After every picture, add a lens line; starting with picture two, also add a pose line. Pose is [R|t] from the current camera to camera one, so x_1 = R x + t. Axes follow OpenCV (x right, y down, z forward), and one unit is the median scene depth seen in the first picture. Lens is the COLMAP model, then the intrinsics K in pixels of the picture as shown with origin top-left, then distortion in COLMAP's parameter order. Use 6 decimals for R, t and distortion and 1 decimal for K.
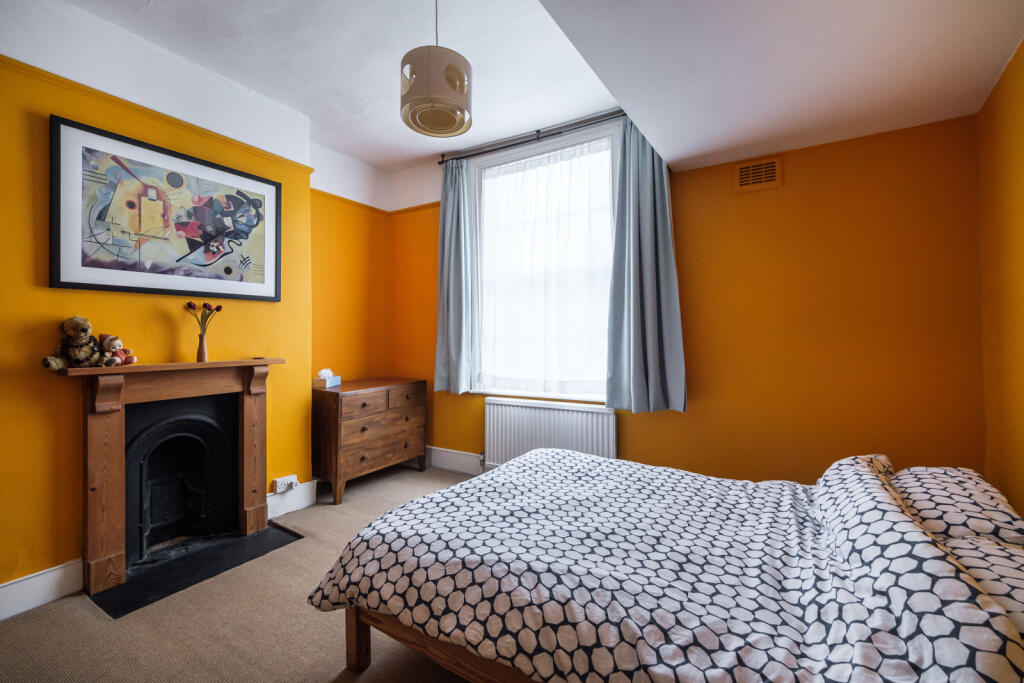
lens RADIAL K [[456.4, 0, 509.9], [0, 456.4, 336.6], [0, 0, 1]] dist [0.020953, -0.003060]
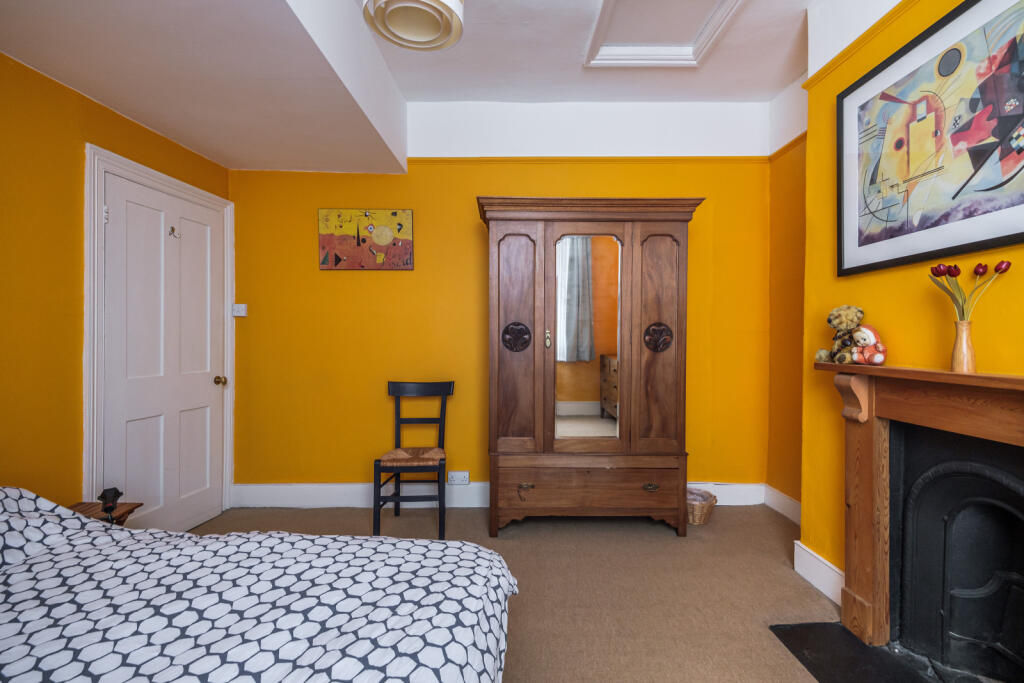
lens RADIAL K [[456.4, 0, 517.6], [0, 456.4, 339.0], [0, 0, 1]] dist [0.020953, -0.003060]
pose [[-0.848425, 0.007170, -0.529267, 0.067035], [0.001513, 0.999937, 0.011121, 0.008959], [0.529313, 0.008635, -0.848382, 1.269458]]
